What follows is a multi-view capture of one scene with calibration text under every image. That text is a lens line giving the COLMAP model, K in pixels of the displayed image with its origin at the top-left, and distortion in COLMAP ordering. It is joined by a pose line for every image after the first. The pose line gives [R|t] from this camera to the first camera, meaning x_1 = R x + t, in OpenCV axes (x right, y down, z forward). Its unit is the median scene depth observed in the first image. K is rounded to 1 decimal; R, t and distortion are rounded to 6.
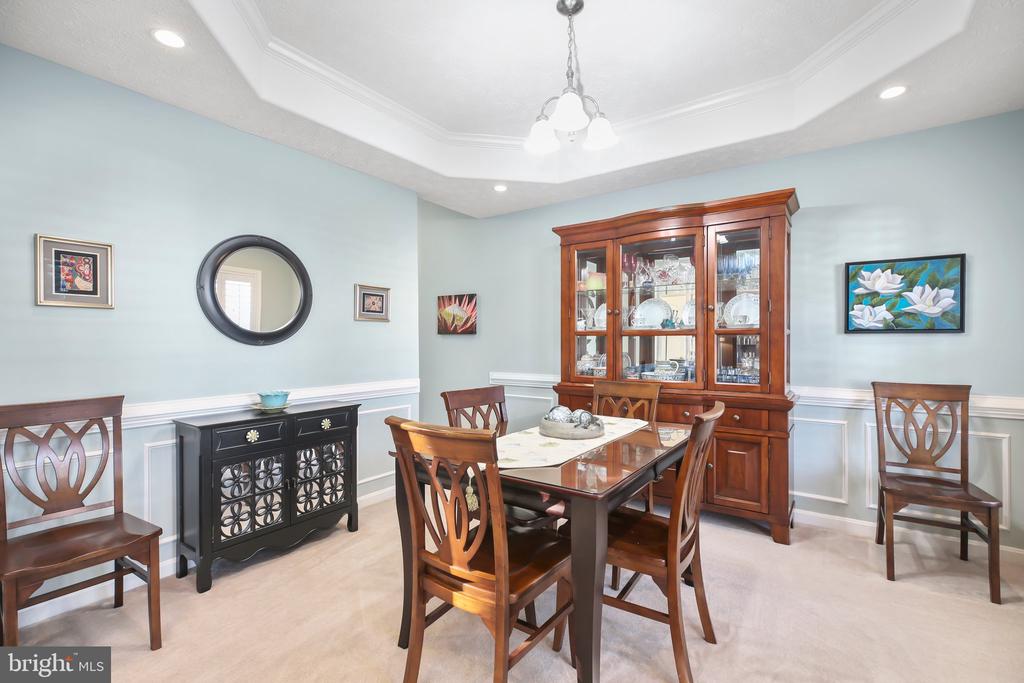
lens RADIAL K [[460.9, 0, 517.3], [0, 460.9, 344.0], [0, 0, 1]] dist [0.004240, 0.000577]
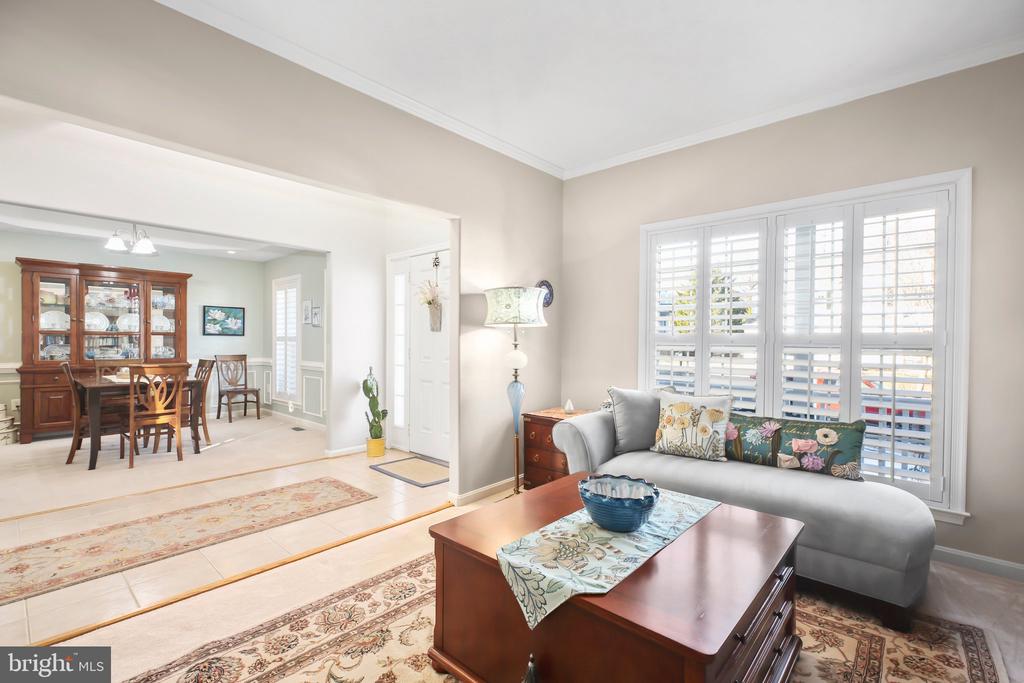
lens RADIAL K [[460.9, 0, 517.3], [0, 460.9, 344.0], [0, 0, 1]] dist [0.004240, 0.000577]
pose [[0.117155, -0.004443, 0.993104, -1.448944], [0.001363, 0.999990, 0.004313, 0.013203], [-0.993113, 0.000849, 0.117160, -0.867867]]
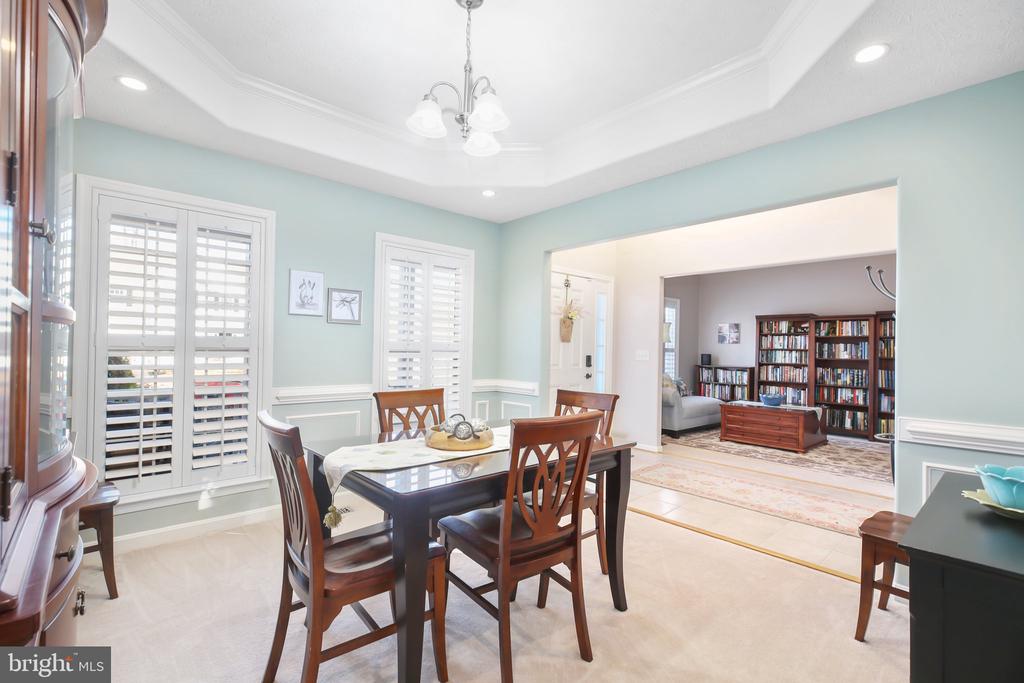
lens RADIAL K [[460.9, 0, 517.3], [0, 460.9, 344.0], [0, 0, 1]] dist [0.004240, 0.000577]
pose [[-0.975338, -0.008848, 0.220538, -0.154997], [-0.009963, 0.999943, -0.003944, -0.007694], [-0.220490, -0.006044, -0.975370, 1.399354]]
